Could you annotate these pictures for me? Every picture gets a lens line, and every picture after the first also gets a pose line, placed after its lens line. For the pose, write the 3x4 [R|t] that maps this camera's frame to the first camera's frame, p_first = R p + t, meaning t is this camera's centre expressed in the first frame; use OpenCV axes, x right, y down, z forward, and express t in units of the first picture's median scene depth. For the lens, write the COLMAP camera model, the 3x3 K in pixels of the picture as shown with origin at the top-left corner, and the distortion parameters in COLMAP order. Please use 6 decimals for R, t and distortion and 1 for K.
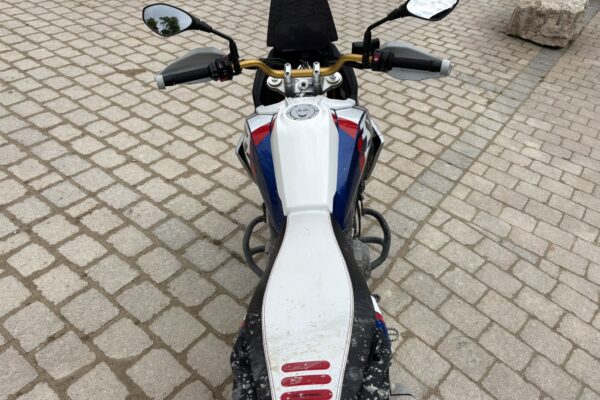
lens RADIAL K [[454.8, 0, 299.7], [0, 454.8, 195.3], [0, 0, 1]] dist [0.046860, -0.049038]
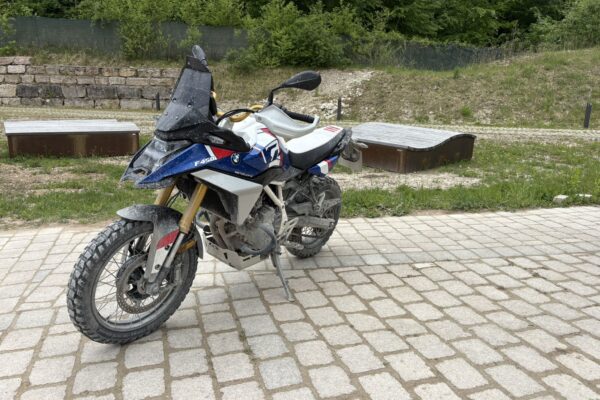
lens RADIAL K [[454.8, 0, 294.0], [0, 454.8, 197.6], [0, 0, 1]] dist [0.046860, -0.049038]
pose [[-0.803353, -0.242487, 0.543897, -0.624573], [0.290159, 0.638196, 0.713102, -0.655335], [-0.520031, 0.730689, -0.442336, 1.053190]]
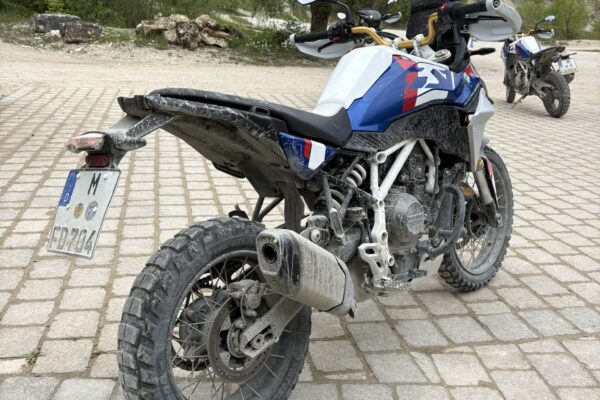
lens RADIAL K [[609.5, 0, 299.8], [0, 609.5, 193.5], [0, 0, 1]] dist [0.020594, 0.000000]
pose [[0.749645, 0.114247, -0.651905, 0.502548], [-0.386487, 0.875164, -0.291060, 0.357941], [0.537271, 0.470145, 0.700217, -0.004232]]
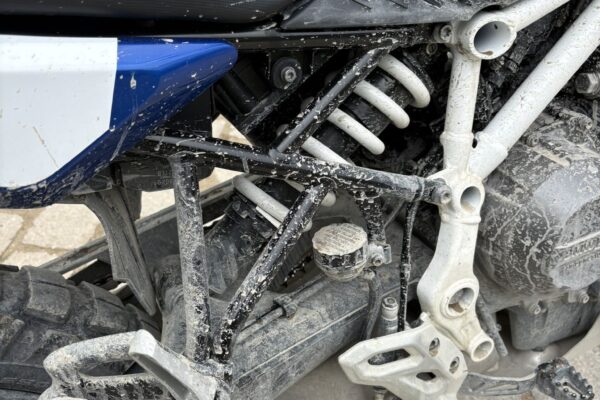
lens RADIAL K [[611.0, 0, 297.0], [0, 611.0, 203.2], [0, 0, 1]] dist [0.008111, 0.000000]
pose [[0.438595, 0.491925, -0.752093, 0.220086], [-0.469345, 0.839066, 0.275106, 0.070128], [0.766387, 0.232330, 0.598893, 0.416693]]
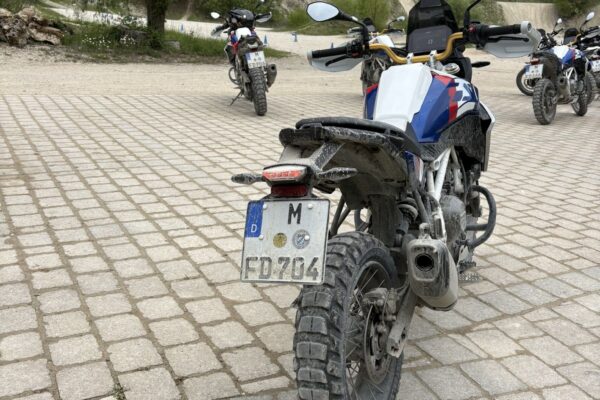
lens RADIAL K [[609.5, 0, 299.1], [0, 609.5, 201.8], [0, 0, 1]] dist [0.020594, 0.000000]
pose [[0.907274, 0.063139, -0.415772, 0.254622], [-0.226387, 0.906514, -0.356345, 0.452304], [0.354404, 0.417428, 0.836751, -0.199919]]
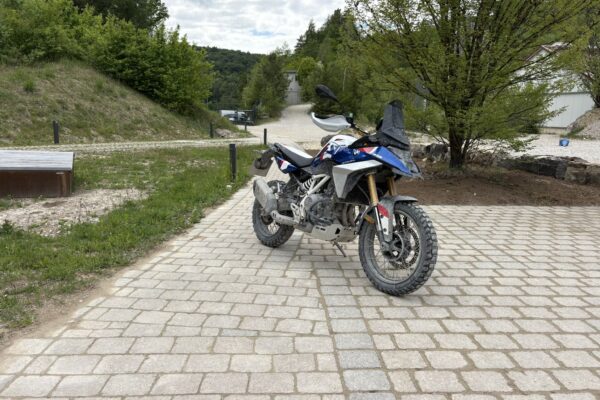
lens RADIAL K [[454.8, 0, 299.1], [0, 454.8, 202.8], [0, 0, 1]] dist [0.046860, -0.049038]
pose [[-0.778437, -0.004948, -0.627704, 1.019732], [-0.463401, 0.679063, 0.569327, -0.707236], [0.423433, 0.734063, -0.530901, 1.397001]]
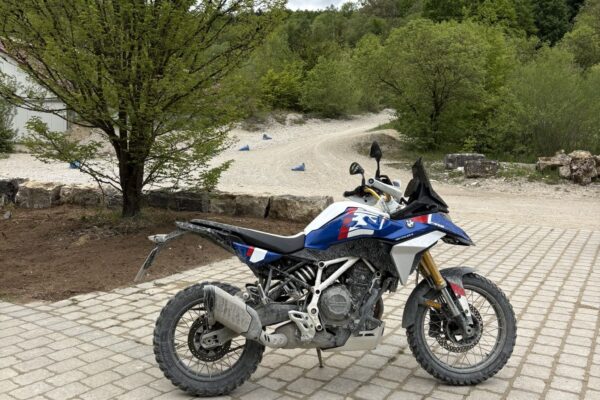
lens RADIAL K [[609.5, 0, 299.9], [0, 609.5, 179.3], [0, 0, 1]] dist [0.020594, 0.000000]
pose [[0.124021, -0.033322, -0.991720, 1.411921], [-0.616338, 0.780676, -0.103308, 0.070487], [0.777654, 0.624047, 0.076282, 0.317582]]
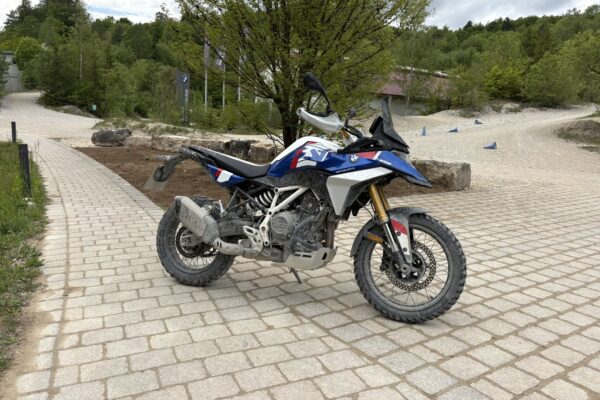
lens RADIAL K [[454.8, 0, 302.6], [0, 454.8, 198.8], [0, 0, 1]] dist [0.046860, -0.049038]
pose [[-0.334147, 0.044504, -0.941470, 1.121507], [-0.638646, 0.723926, 0.260889, -0.275961], [0.693165, 0.688441, -0.213476, 0.882481]]
